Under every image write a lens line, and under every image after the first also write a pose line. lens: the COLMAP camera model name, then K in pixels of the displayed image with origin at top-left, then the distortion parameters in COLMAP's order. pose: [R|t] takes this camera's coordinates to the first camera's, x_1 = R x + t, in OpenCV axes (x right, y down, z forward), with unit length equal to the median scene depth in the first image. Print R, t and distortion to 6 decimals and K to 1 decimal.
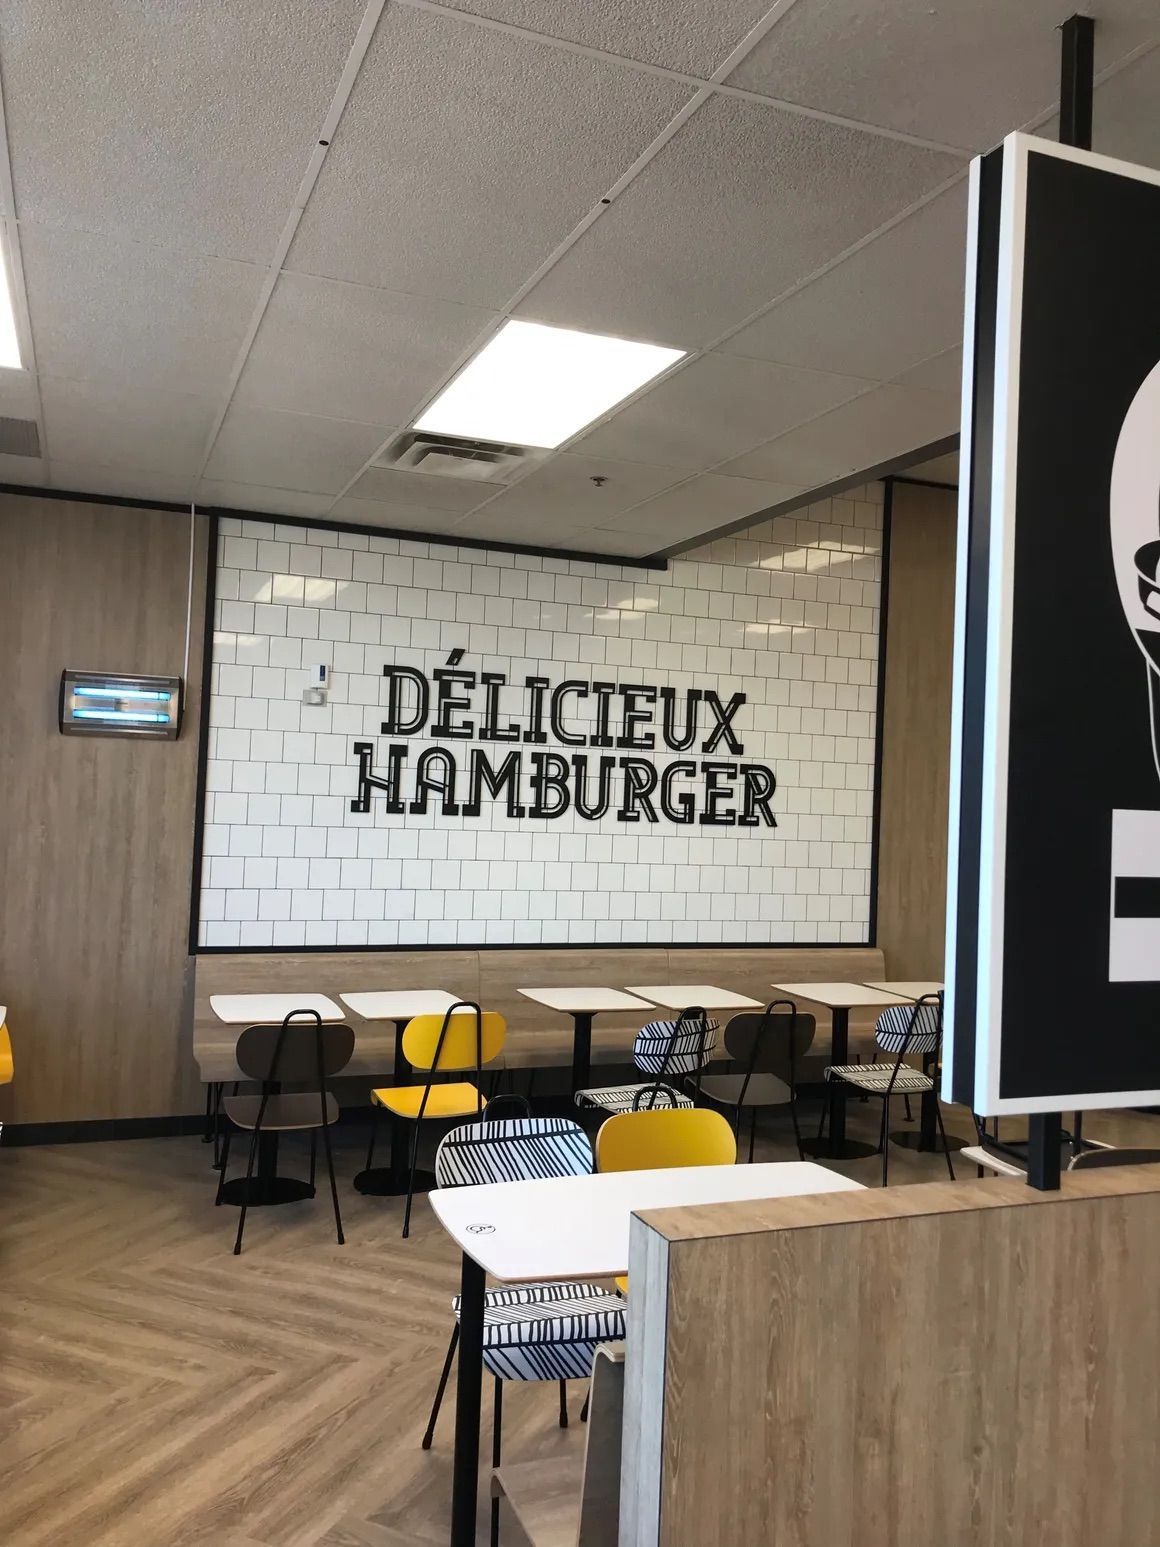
lens RADIAL K [[1228.1, 0, 584.0], [0, 1228.1, 762.7], [0, 0, 1]] dist [0.002379, -0.001034]
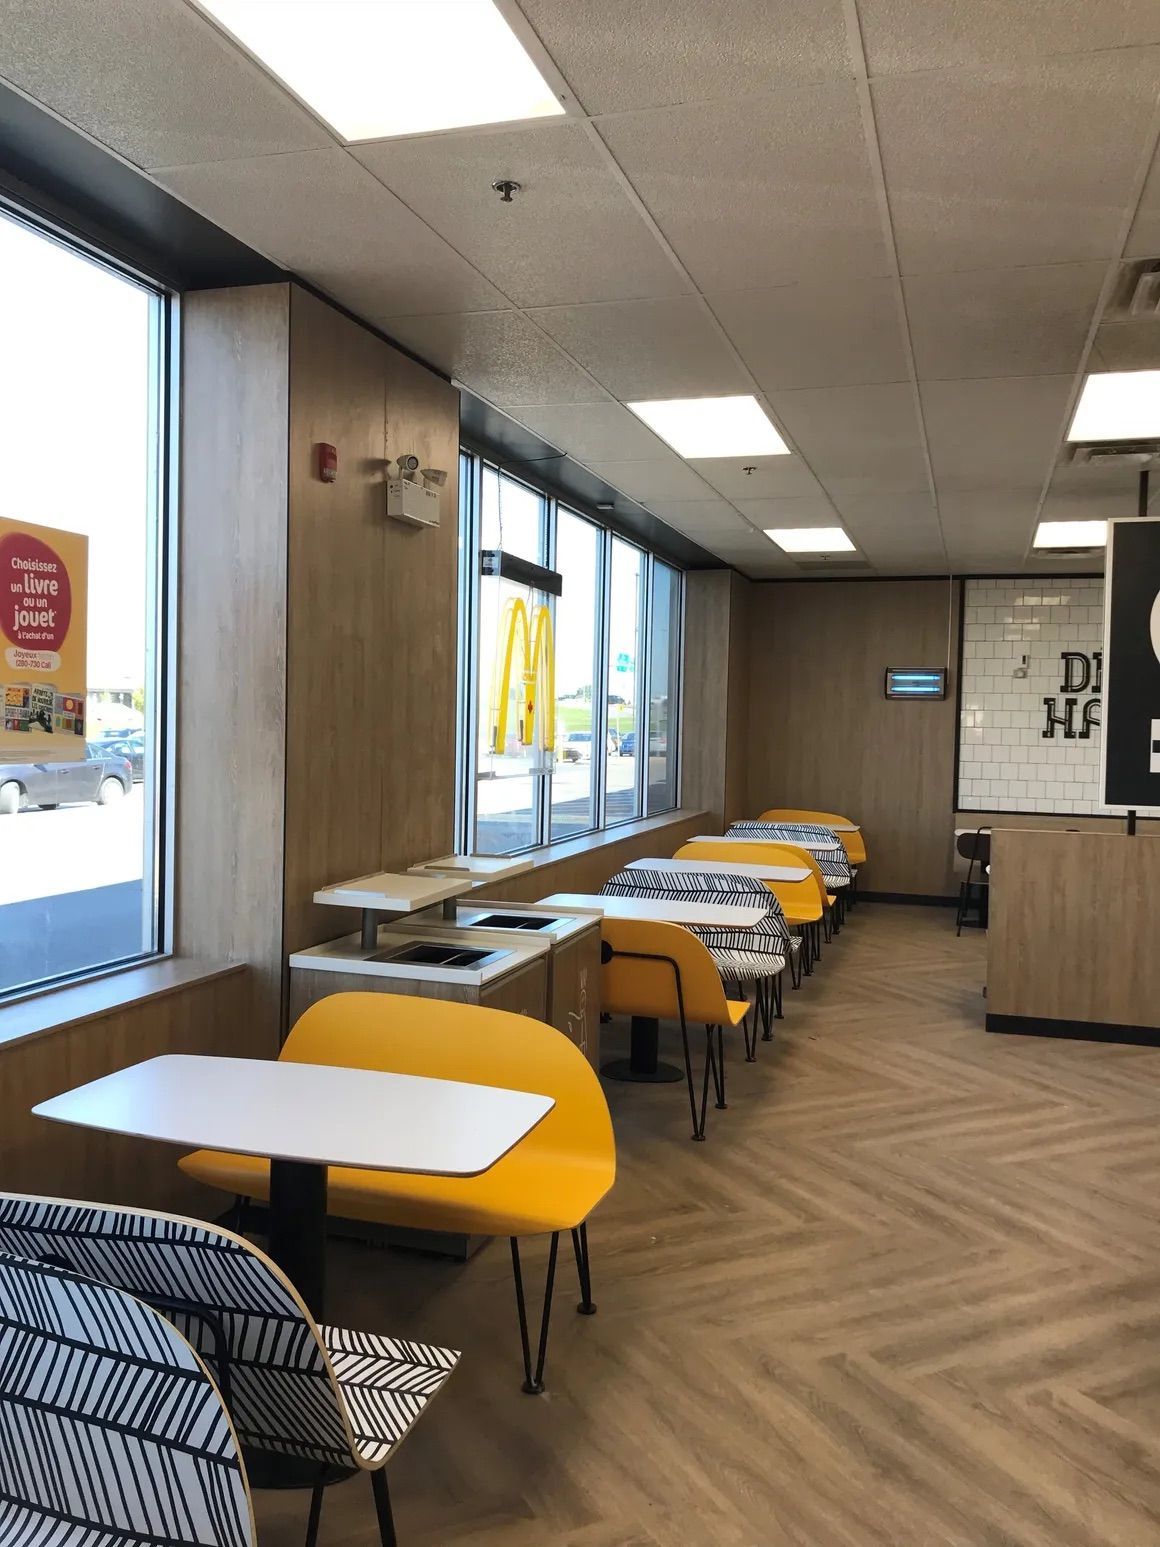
lens RADIAL K [[1228.1, 0, 583.8], [0, 1228.1, 770.5], [0, 0, 1]] dist [0.002379, -0.001034]
pose [[0.767505, 0.001828, -0.641041, 0.453271], [0.026902, 0.999023, 0.035057, 0.008143], [0.640479, -0.044152, 0.766706, -0.810861]]
